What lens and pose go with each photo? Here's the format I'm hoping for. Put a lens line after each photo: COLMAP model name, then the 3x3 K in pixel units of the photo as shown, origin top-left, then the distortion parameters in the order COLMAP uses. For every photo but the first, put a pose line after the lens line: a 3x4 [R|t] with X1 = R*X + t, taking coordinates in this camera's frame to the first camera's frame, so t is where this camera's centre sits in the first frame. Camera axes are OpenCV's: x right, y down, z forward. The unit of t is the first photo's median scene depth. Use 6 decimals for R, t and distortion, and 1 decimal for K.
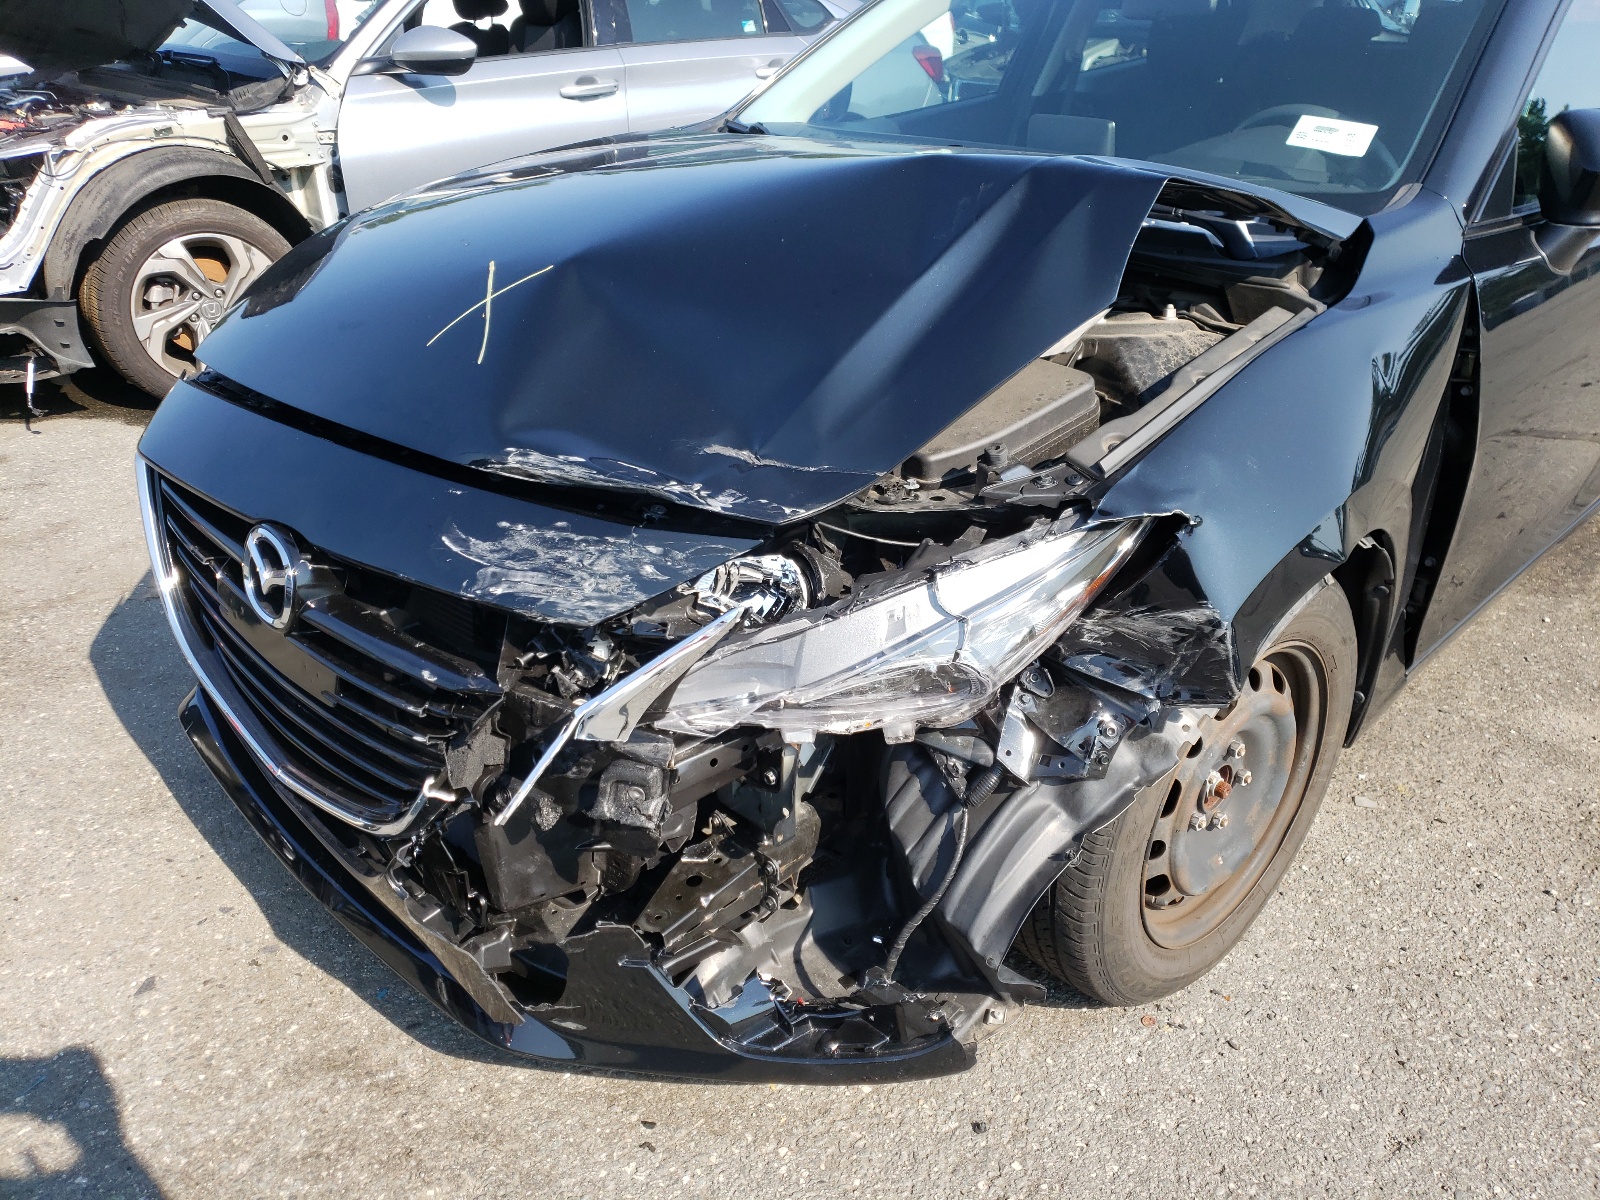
lens RADIAL K [[1121.8, 0, 800.0], [0, 1121.8, 600.0], [0, 0, 1]] dist [-0.004288, -0.000831]
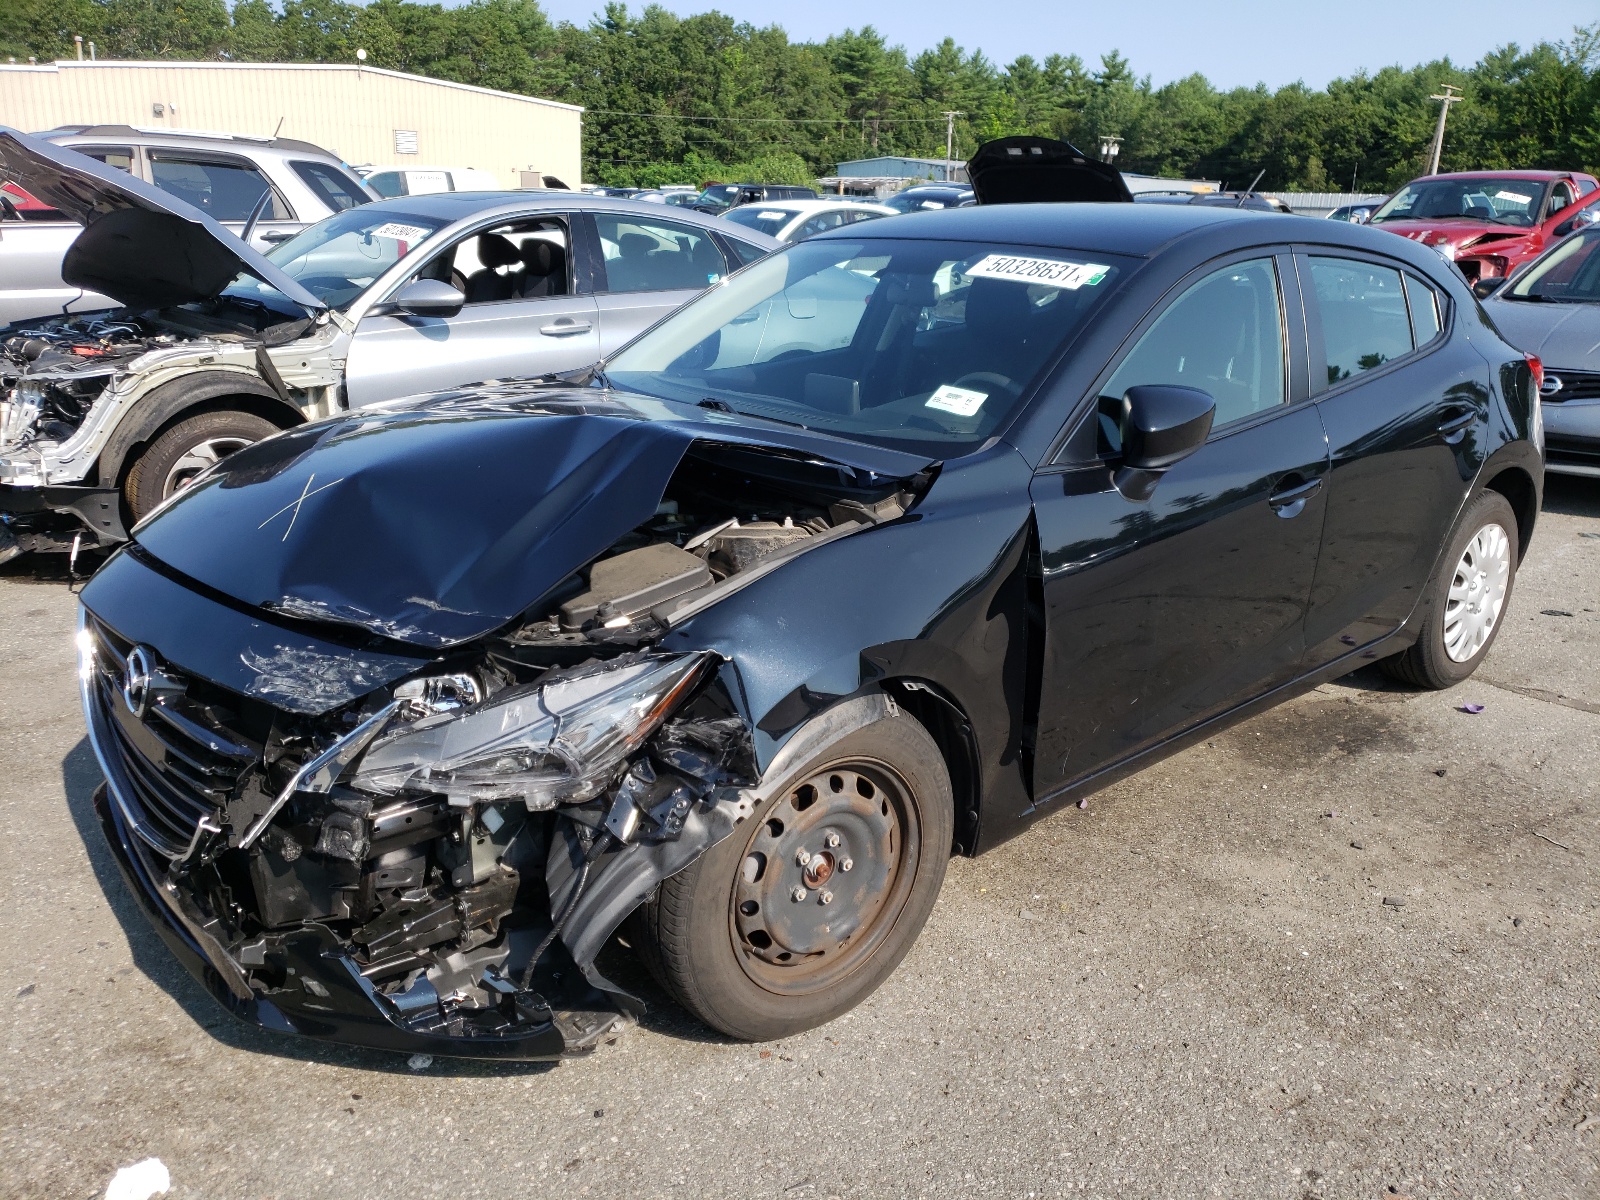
lens RADIAL K [[1103.0, 0, 800.0], [0, 1103.0, 600.0], [0, 0, 1]] dist [-0.064042, 0.055492]
pose [[0.998663, 0.026864, -0.044176, 0.430139], [-0.033907, 0.985318, -0.167331, 0.078802], [0.039032, 0.168605, 0.984911, -0.353983]]
